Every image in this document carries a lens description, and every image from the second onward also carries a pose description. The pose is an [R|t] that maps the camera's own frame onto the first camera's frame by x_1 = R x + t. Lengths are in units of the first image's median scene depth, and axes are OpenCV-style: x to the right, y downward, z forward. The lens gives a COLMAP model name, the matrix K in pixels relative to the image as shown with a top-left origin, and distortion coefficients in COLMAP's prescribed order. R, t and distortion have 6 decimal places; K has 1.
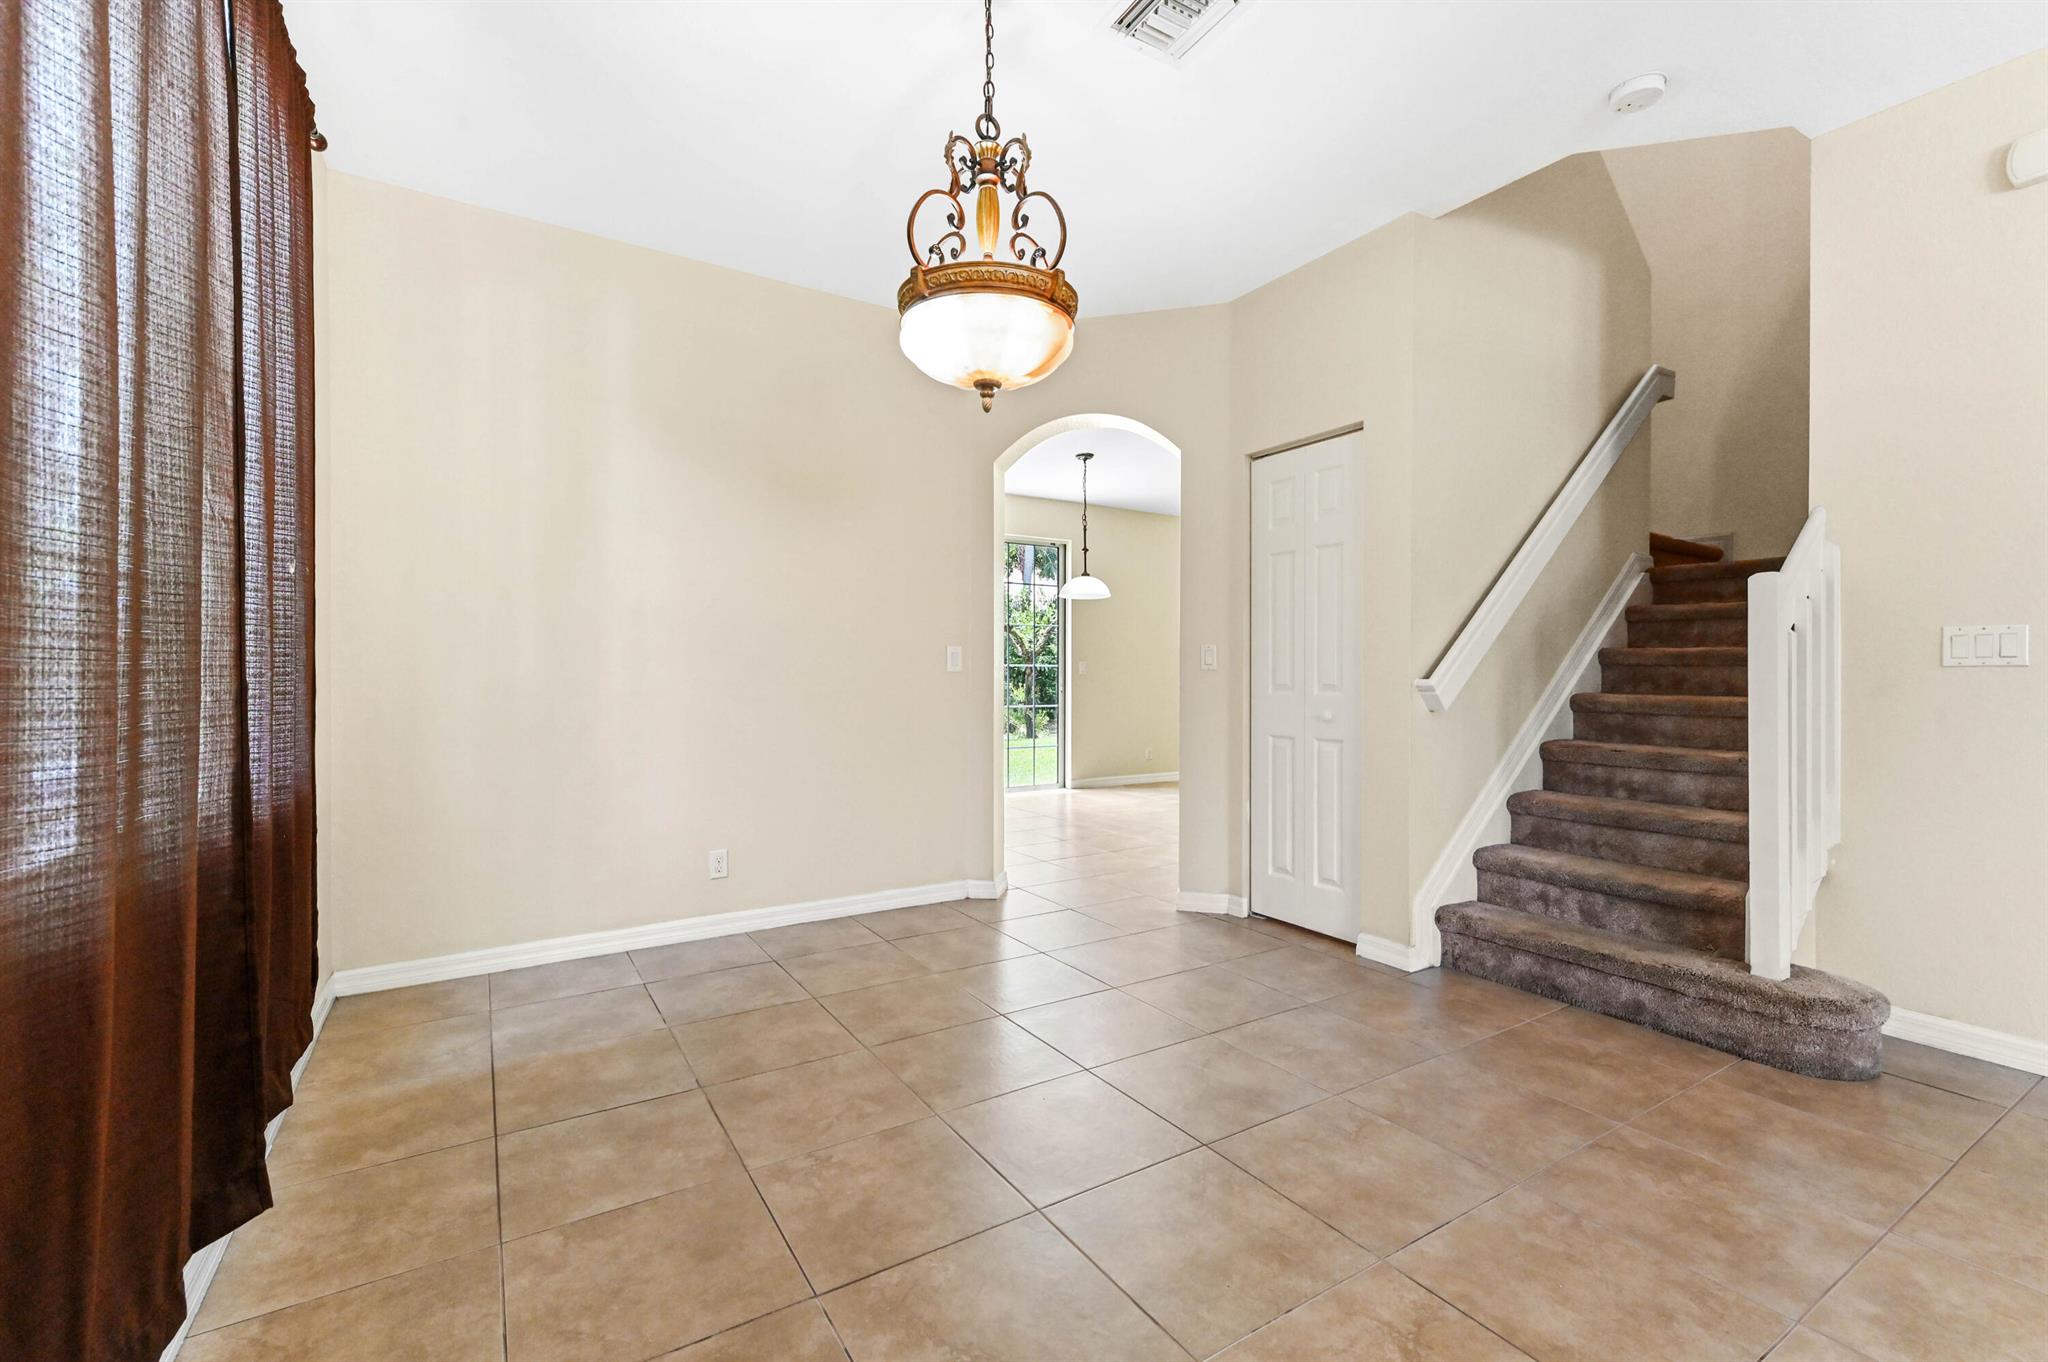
lens RADIAL K [[872.6, 0, 1018.3], [0, 872.6, 680.8], [0, 0, 1]] dist [0.007309, 0.000449]
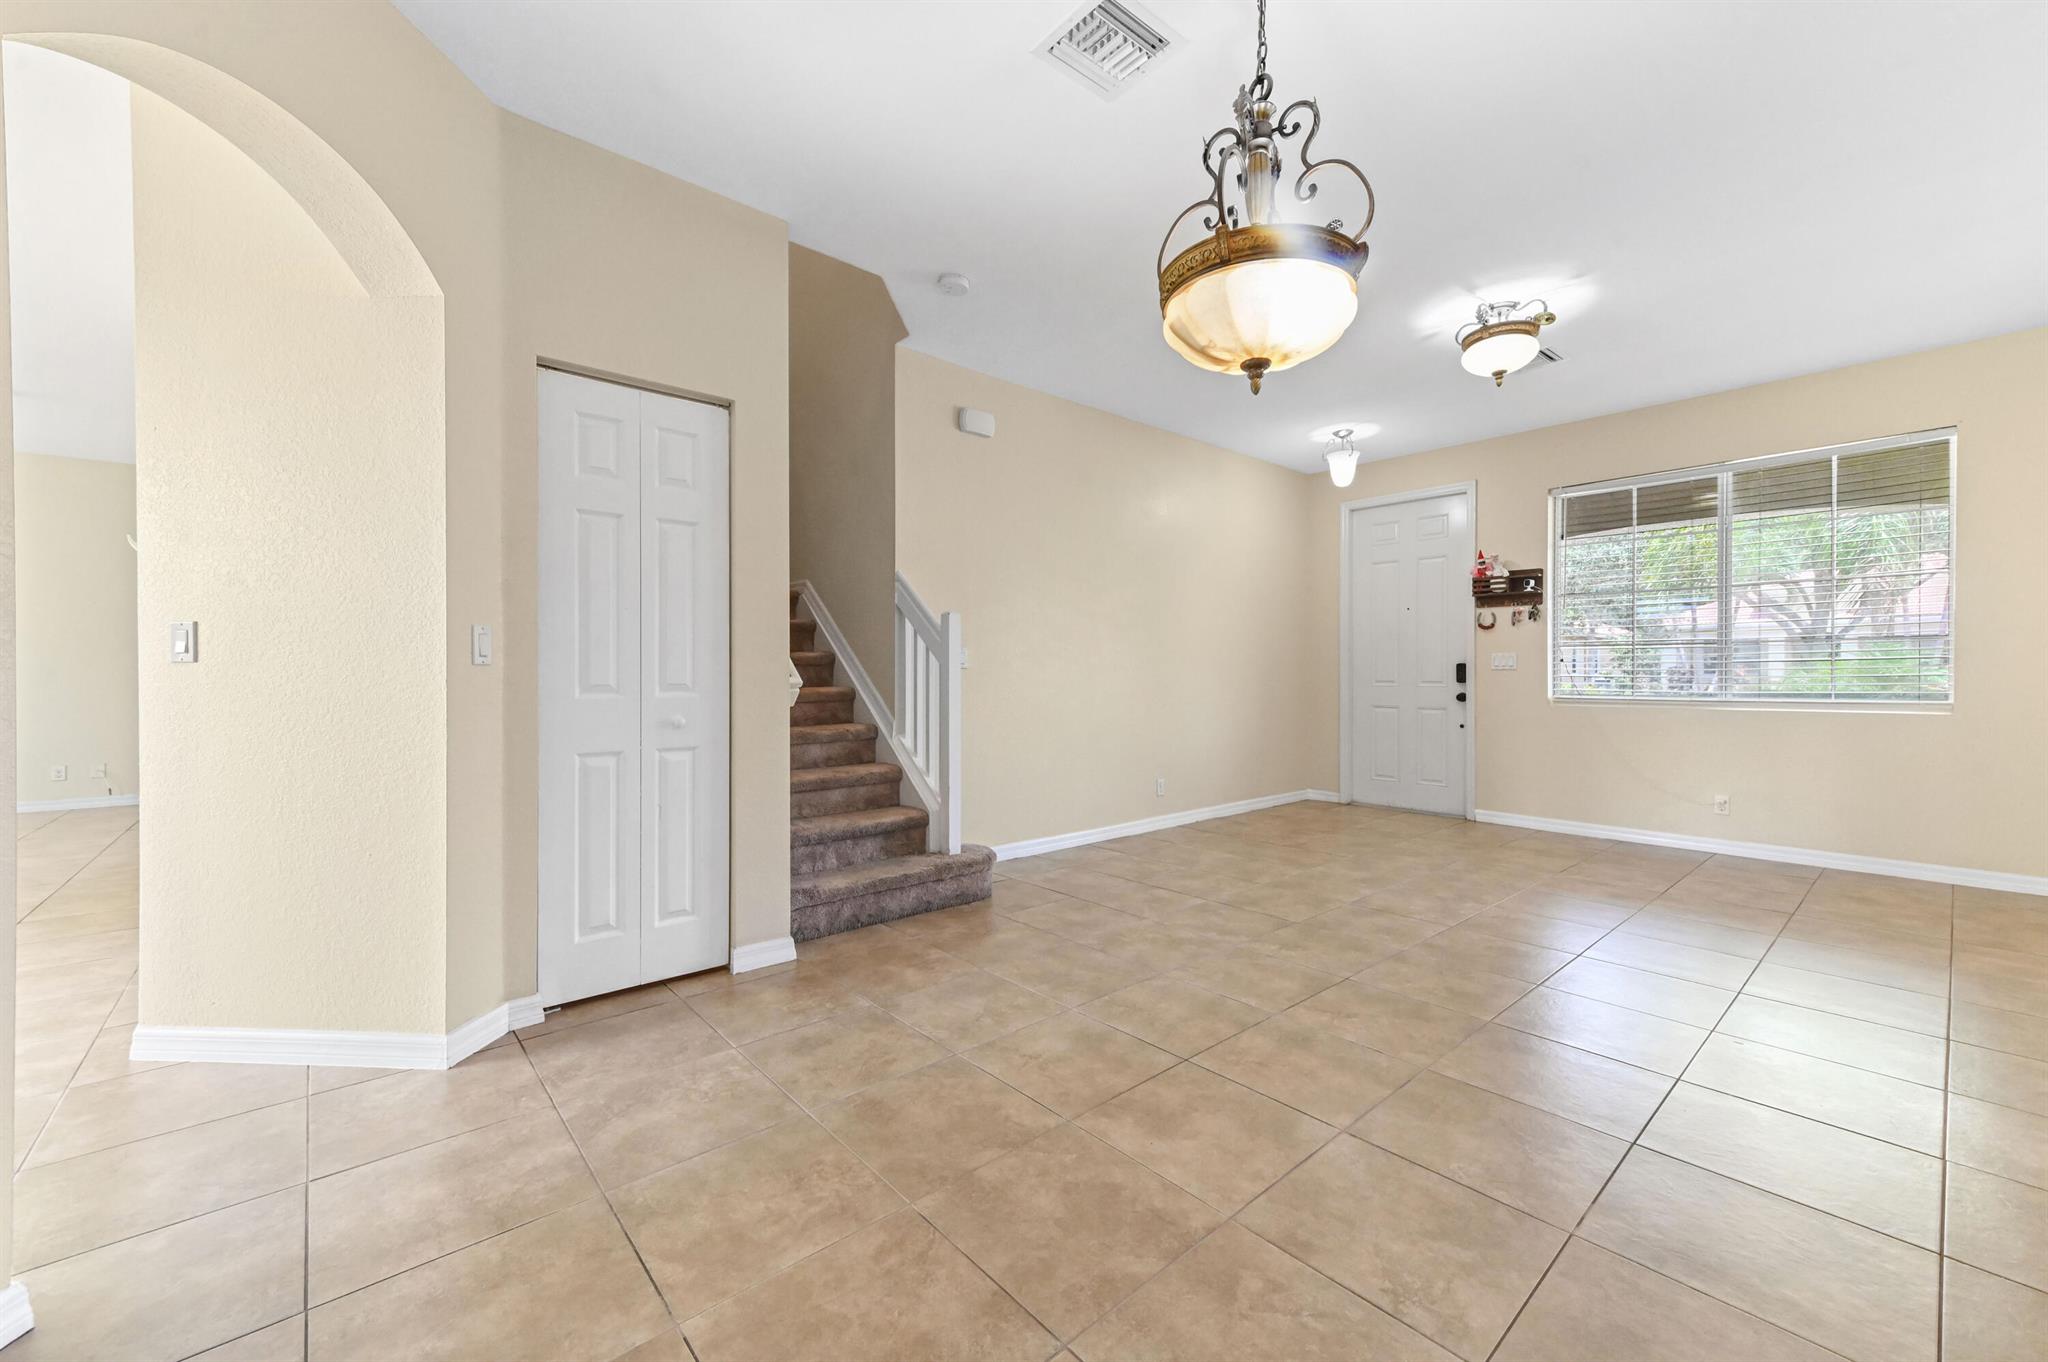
lens RADIAL K [[808.9, 0, 1023.1], [0, 808.9, 682.7], [0, 0, 1]] dist [0.012330, -0.000043]
pose [[-0.165952, -0.014289, 0.986030, -0.575267], [0.002535, 0.999886, 0.014916, -0.009643], [-0.986131, 0.004974, -0.165897, 0.943453]]
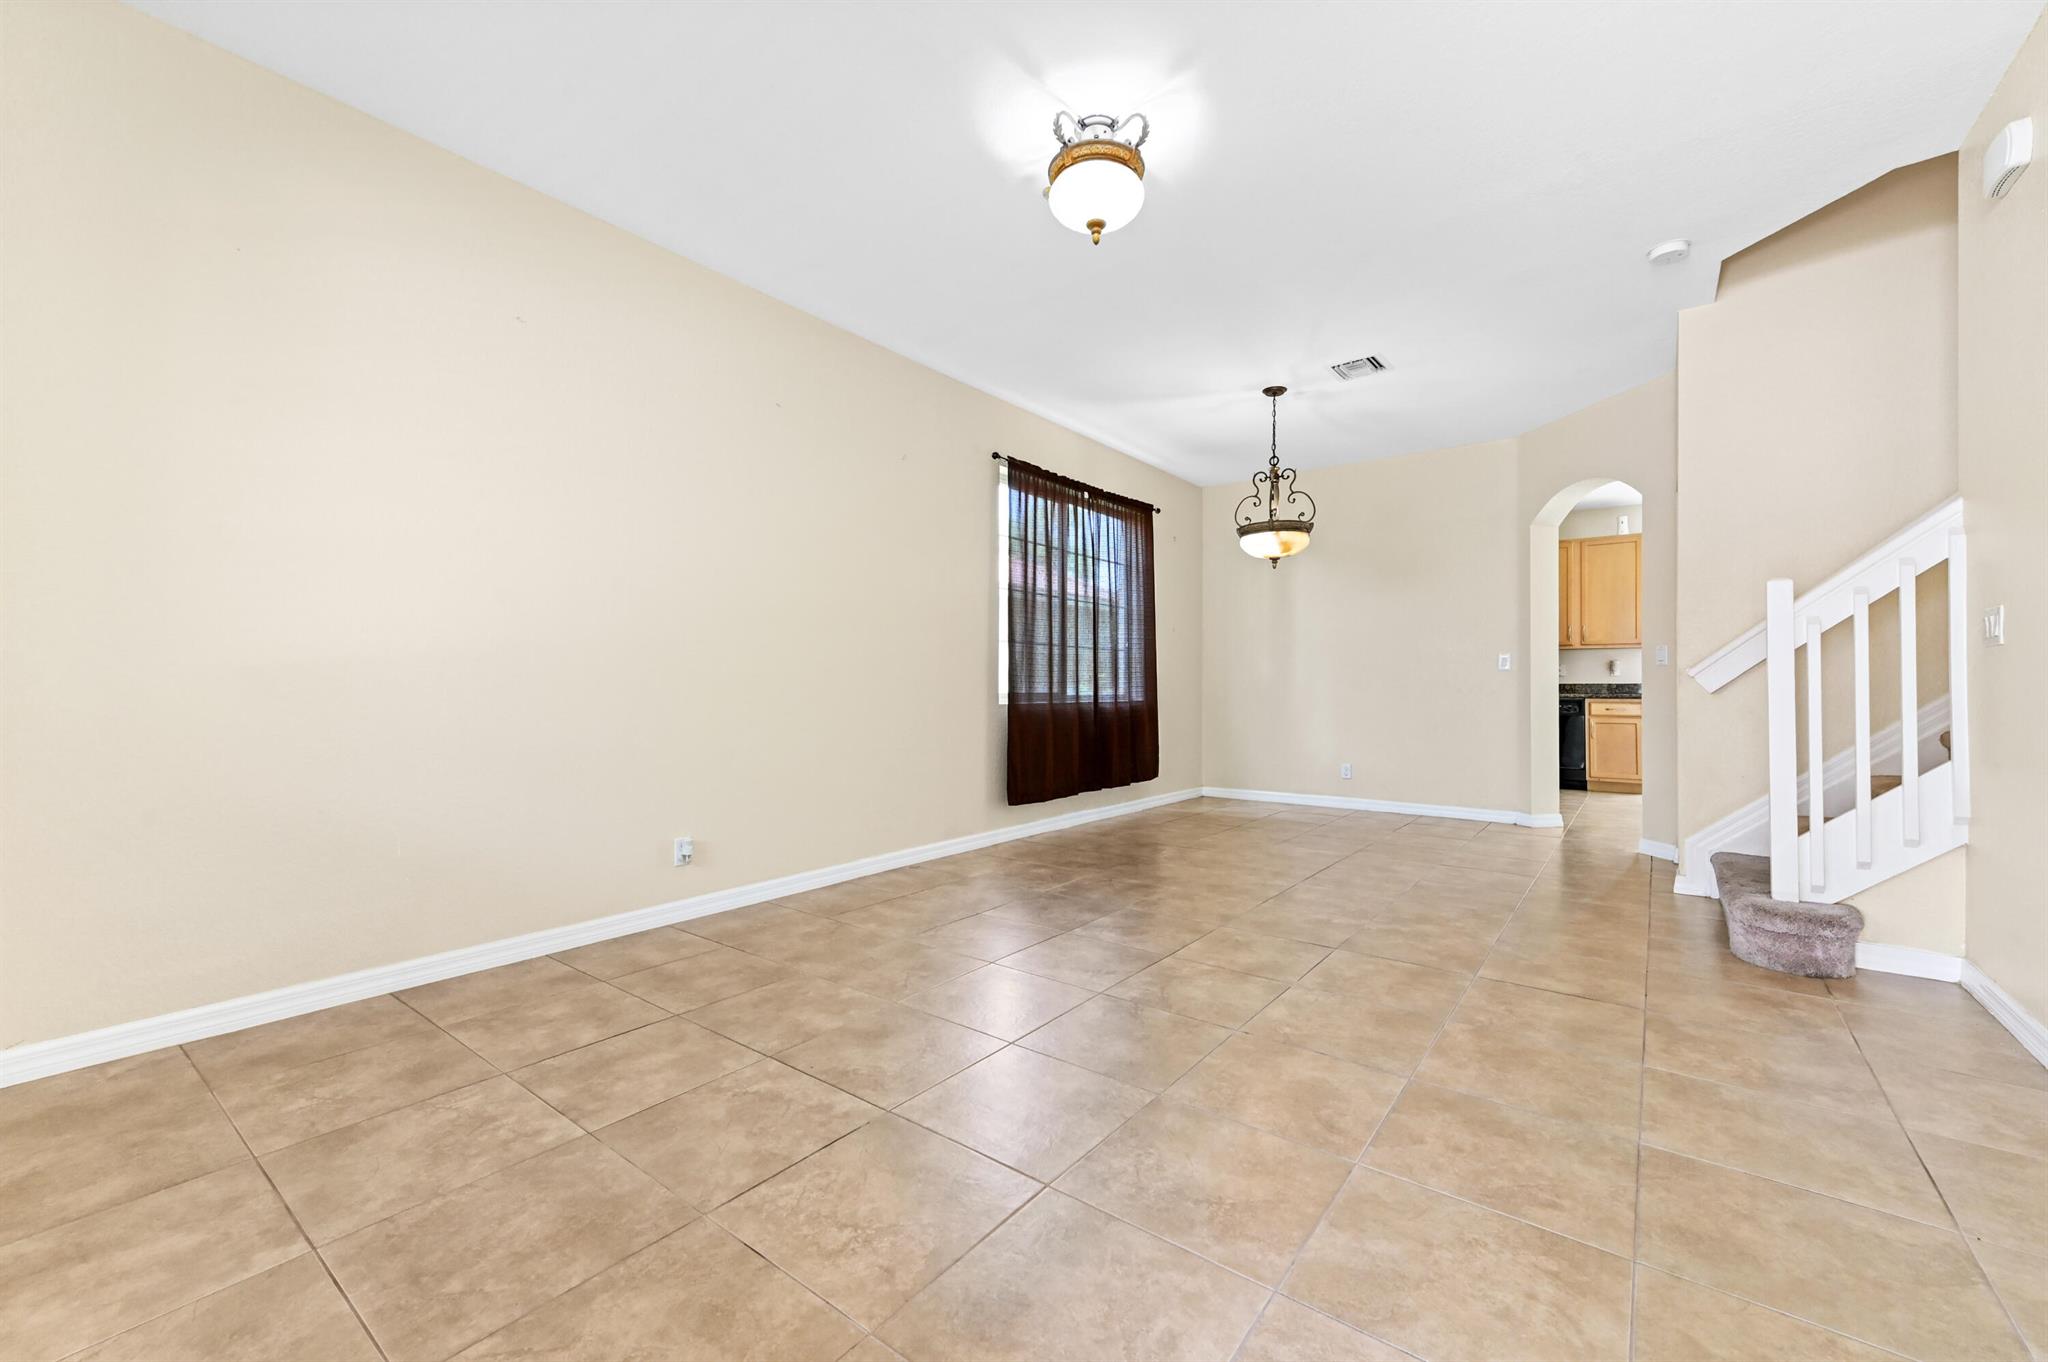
lens RADIAL K [[808.9, 0, 1023.1], [0, 808.9, 682.7], [0, 0, 1]] dist [0.012330, -0.000043]
pose [[0.352548, -0.000887, -0.935793, 1.322371], [-0.005667, 0.999979, -0.003083, 0.028945], [0.935776, 0.006390, 0.352536, -0.366653]]
